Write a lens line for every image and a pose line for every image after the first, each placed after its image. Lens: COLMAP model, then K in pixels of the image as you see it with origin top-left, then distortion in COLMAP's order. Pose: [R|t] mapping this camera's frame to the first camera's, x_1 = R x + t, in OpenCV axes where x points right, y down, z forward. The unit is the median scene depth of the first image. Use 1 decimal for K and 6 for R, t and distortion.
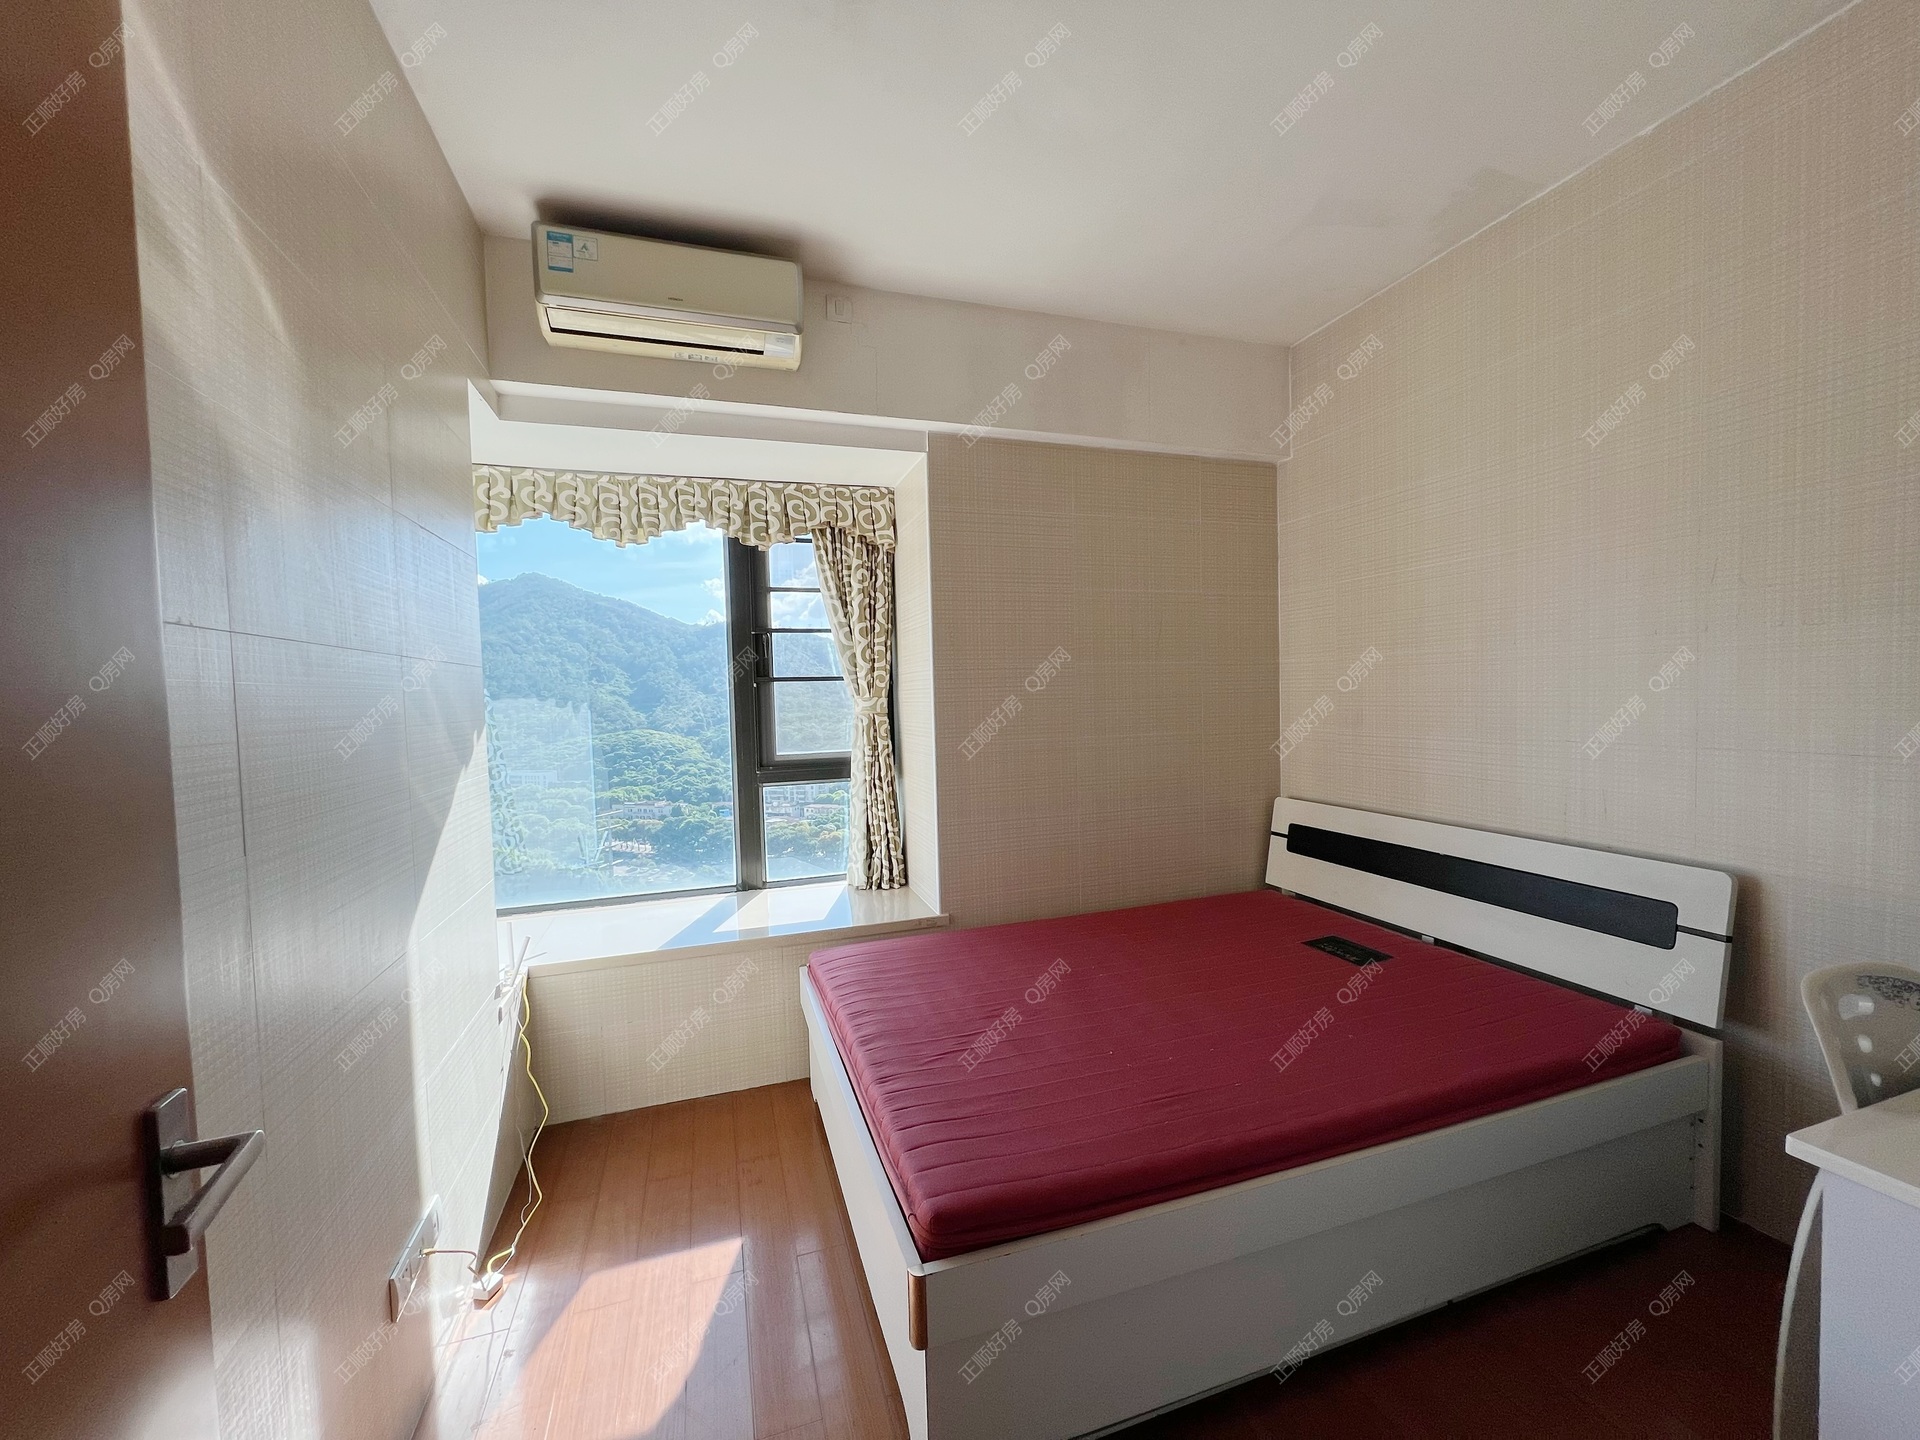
lens RADIAL K [[761.4, 0, 962.1], [0, 761.4, 726.5], [0, 0, 1]] dist [0.001892, -0.000984]
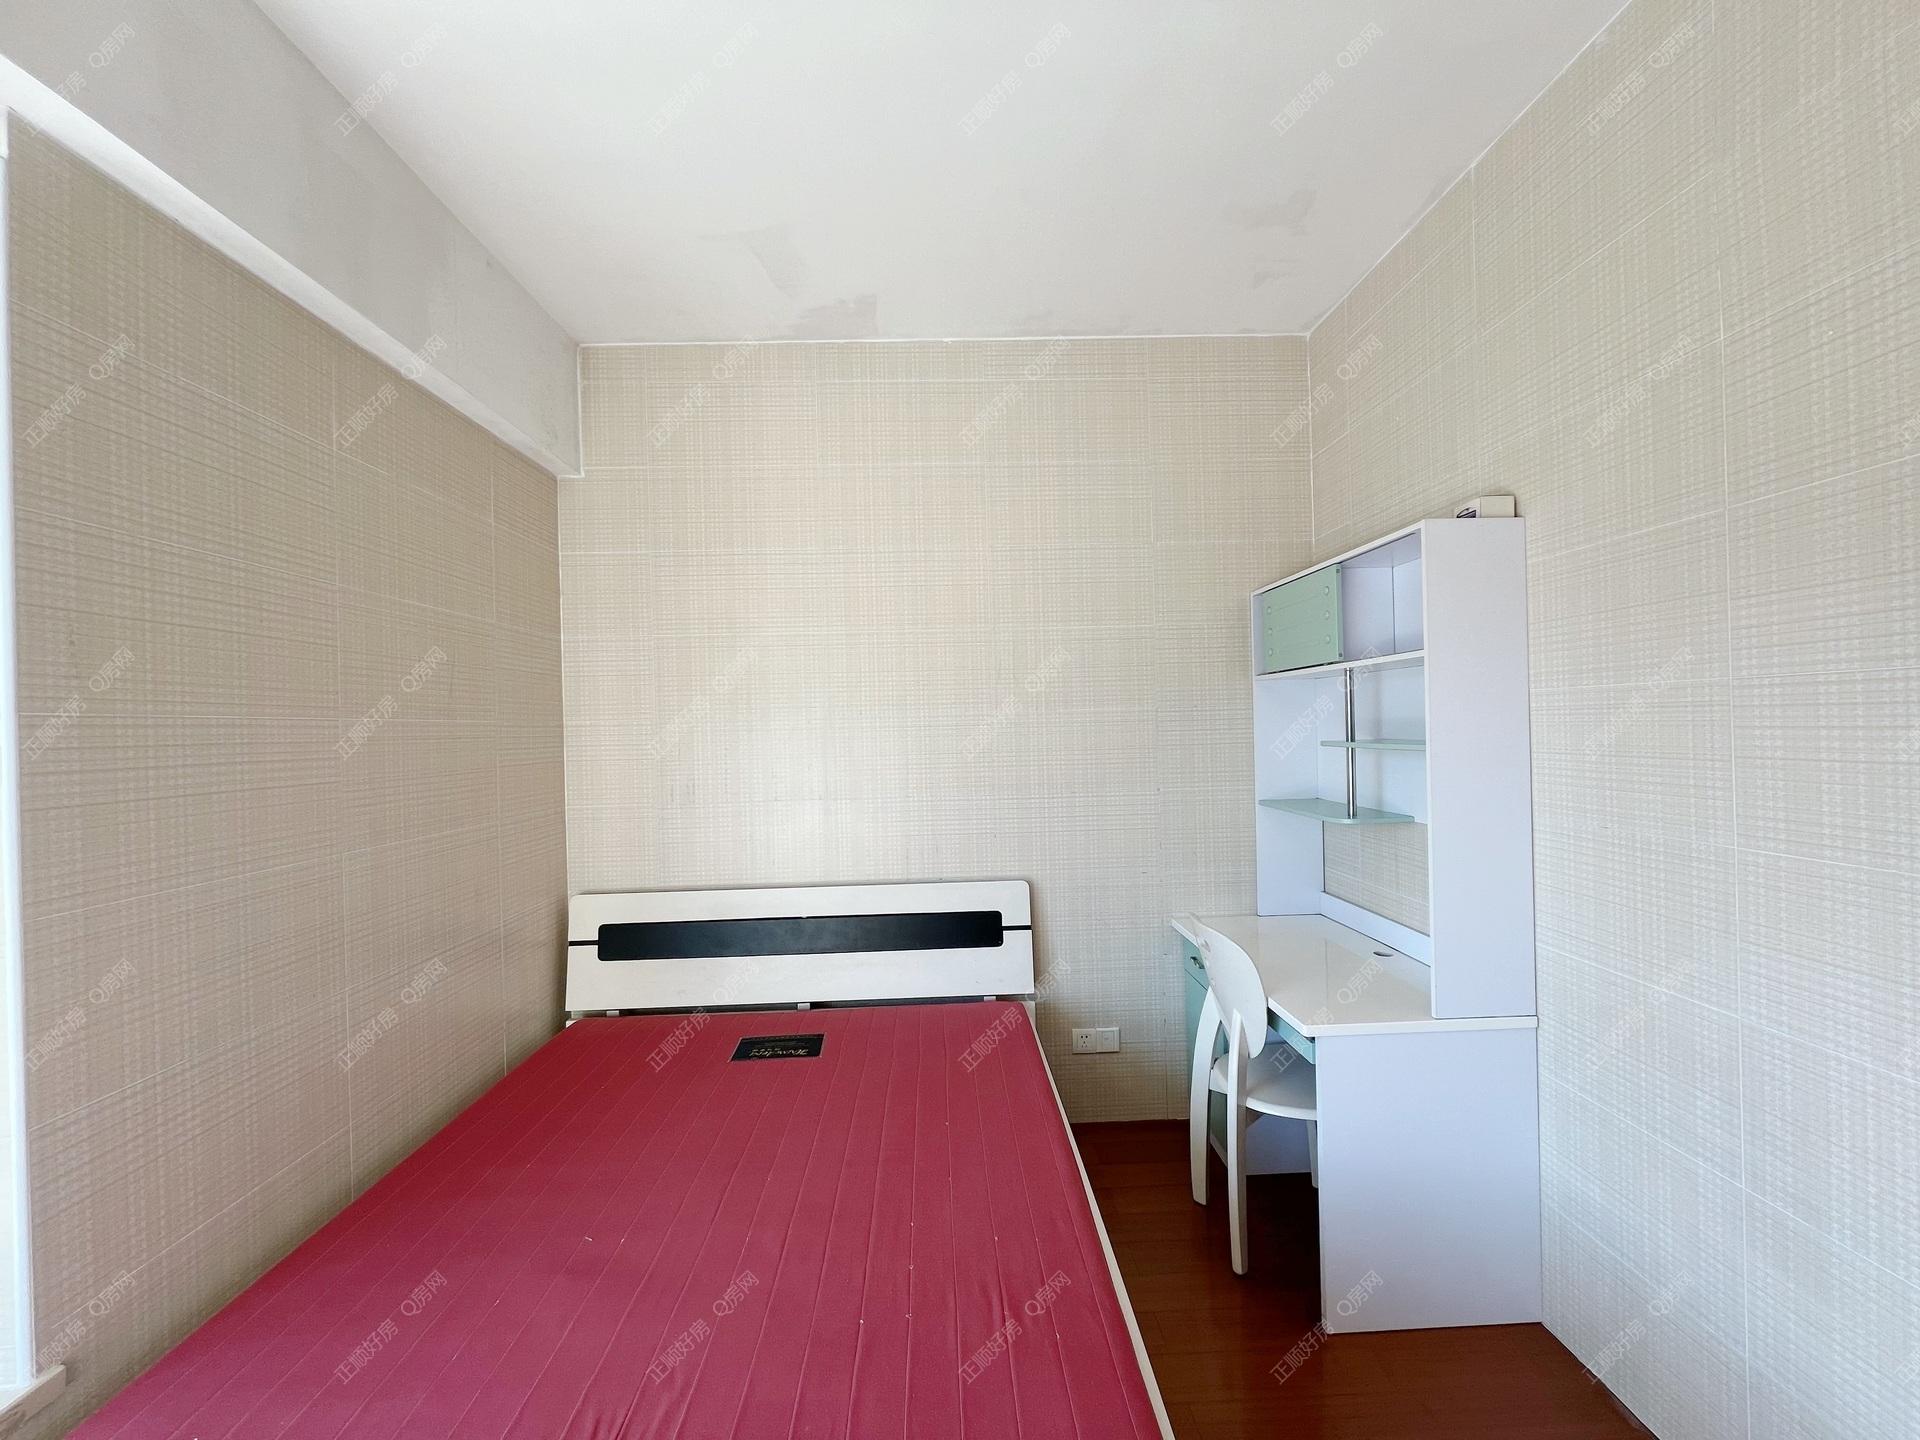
lens RADIAL K [[766.3, 0, 961.7], [0, 766.3, 723.3], [0, 0, 1]] dist [0.002850, -0.000193]
pose [[0.295450, 0.021480, 0.955117, -0.292115], [0.060370, 0.997329, -0.041103, -0.035772], [-0.953449, 0.069804, 0.293364, 0.482901]]
